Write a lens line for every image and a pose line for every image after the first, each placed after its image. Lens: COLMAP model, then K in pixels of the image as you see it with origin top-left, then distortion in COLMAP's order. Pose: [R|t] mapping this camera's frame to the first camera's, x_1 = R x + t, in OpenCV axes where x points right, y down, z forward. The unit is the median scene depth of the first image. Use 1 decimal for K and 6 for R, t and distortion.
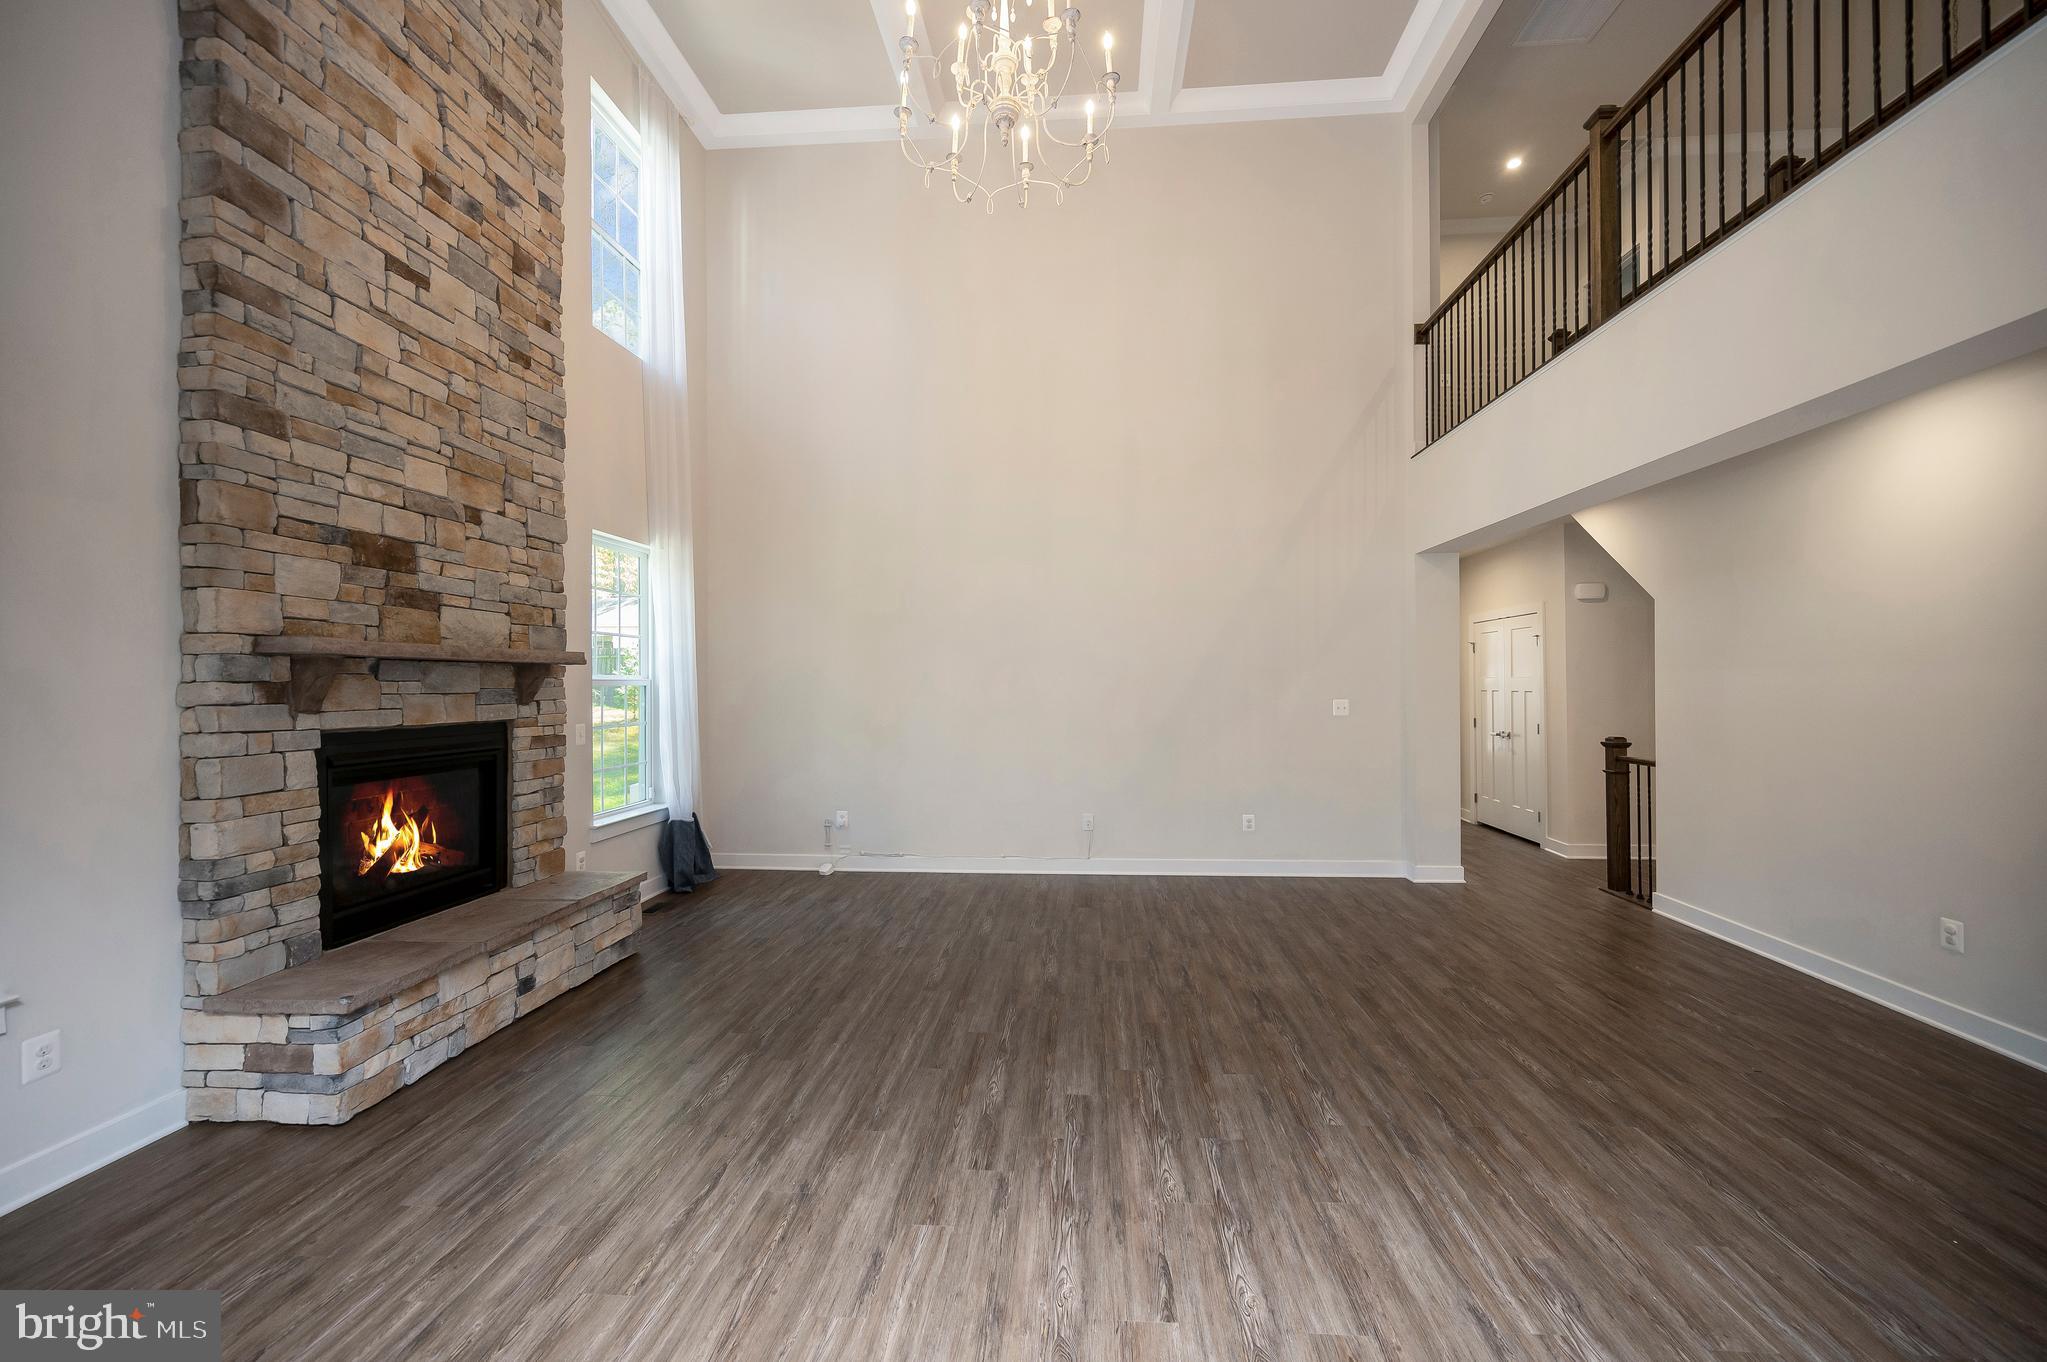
lens RADIAL K [[820.9, 0, 1031.7], [0, 820.9, 673.6], [0, 0, 1]] dist [-0.000269, -0.000224]
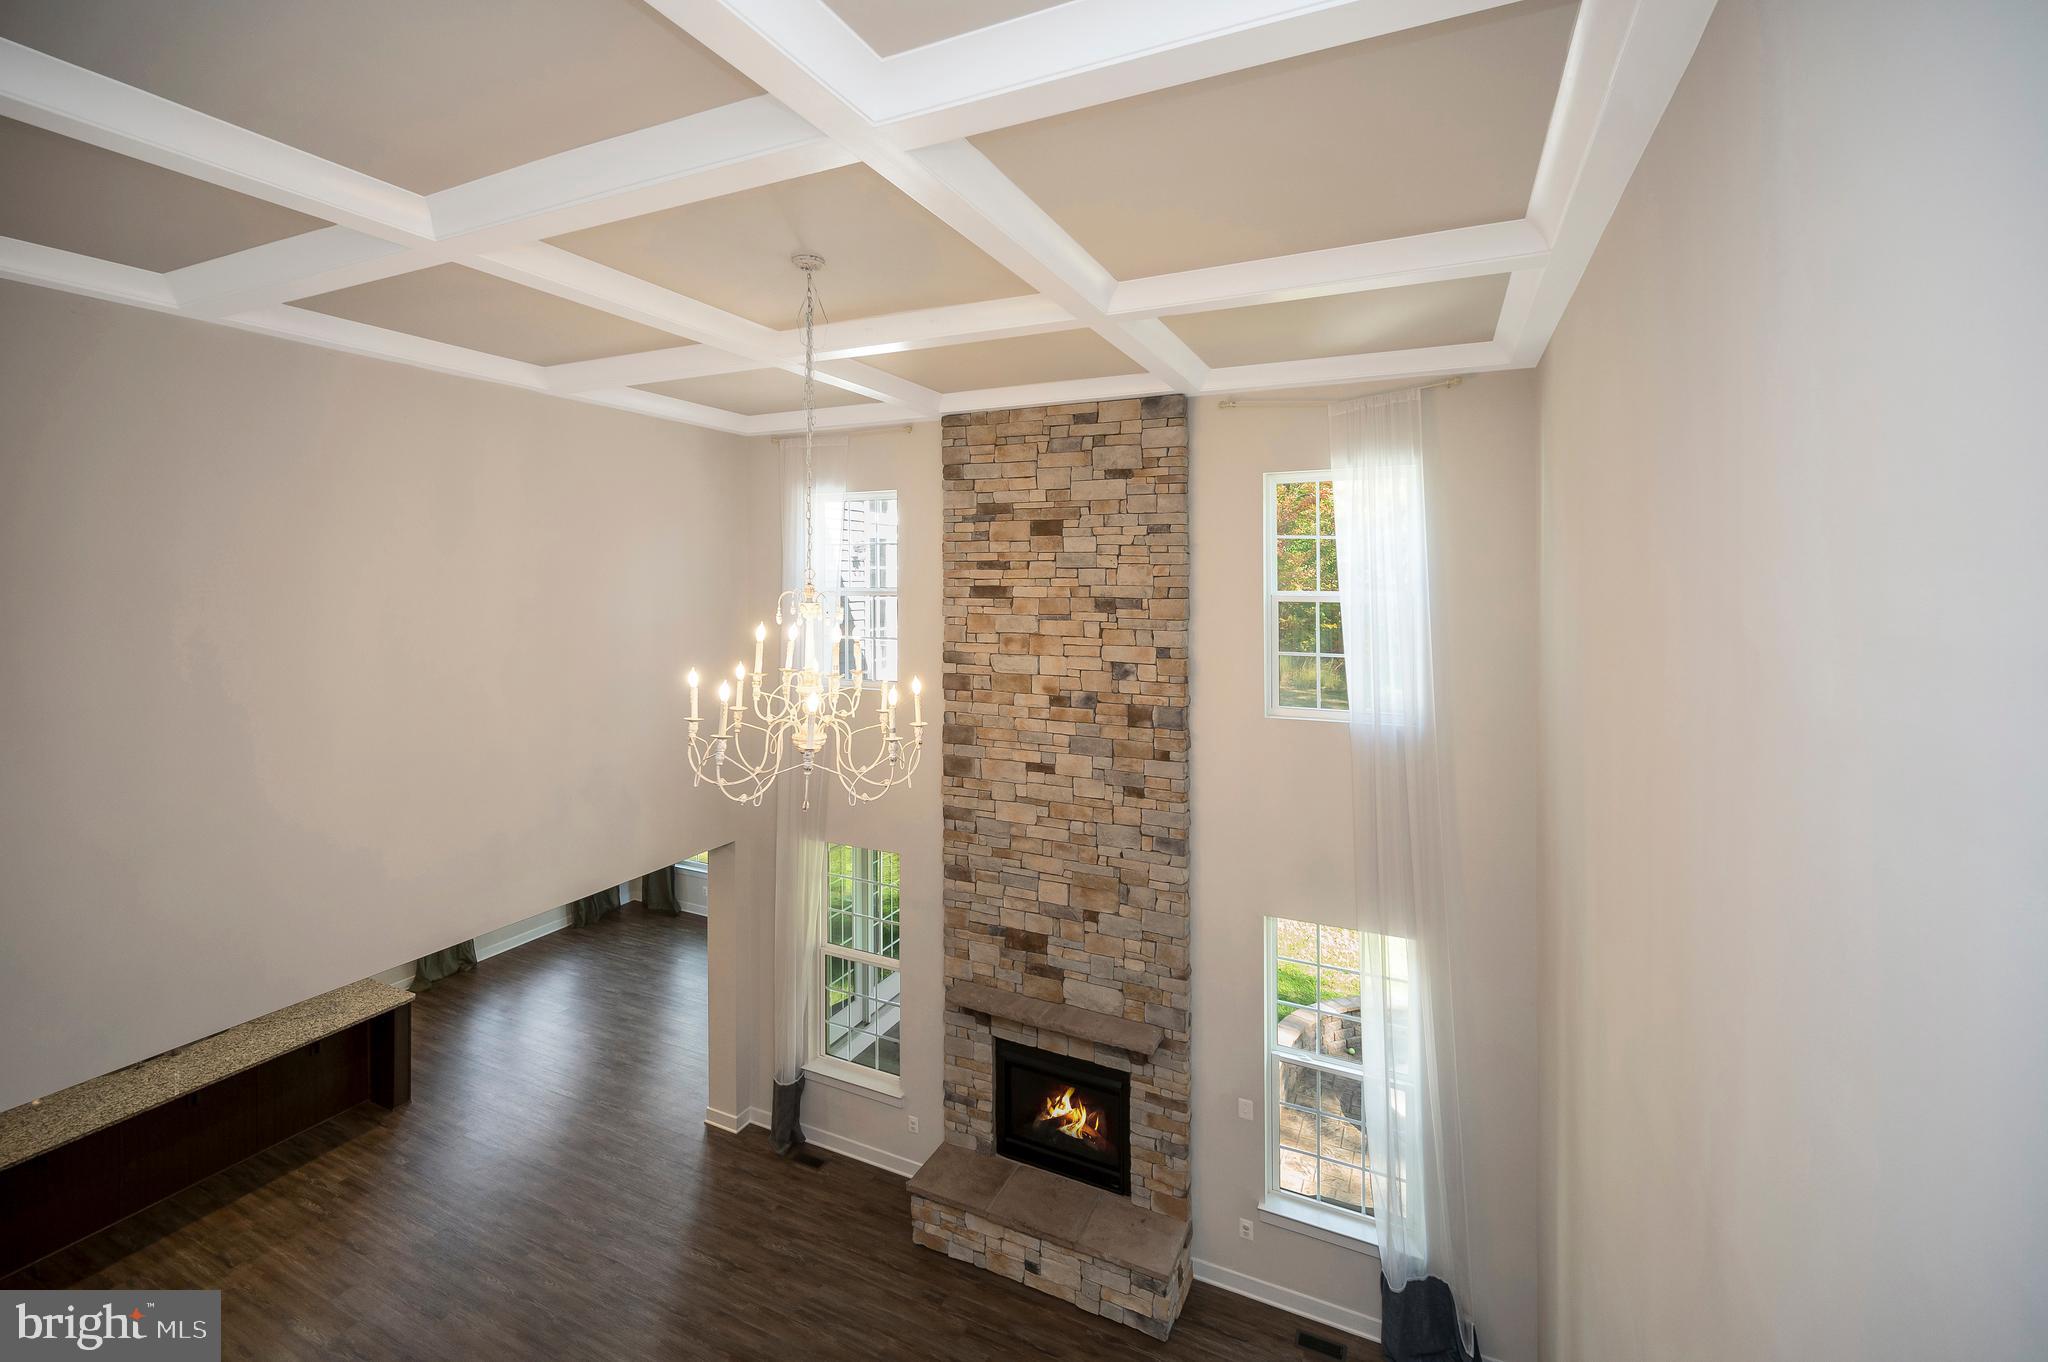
lens RADIAL K [[871.1, 0, 1042.1], [0, 871.1, 586.7], [0, 0, 1]] dist [0.007126, -0.000076]
pose [[-0.356525, 0.008711, -0.934245, 0.835656], [0.008192, 0.999947, 0.006198, -0.857868], [0.934250, -0.005444, -0.356577, 1.623209]]
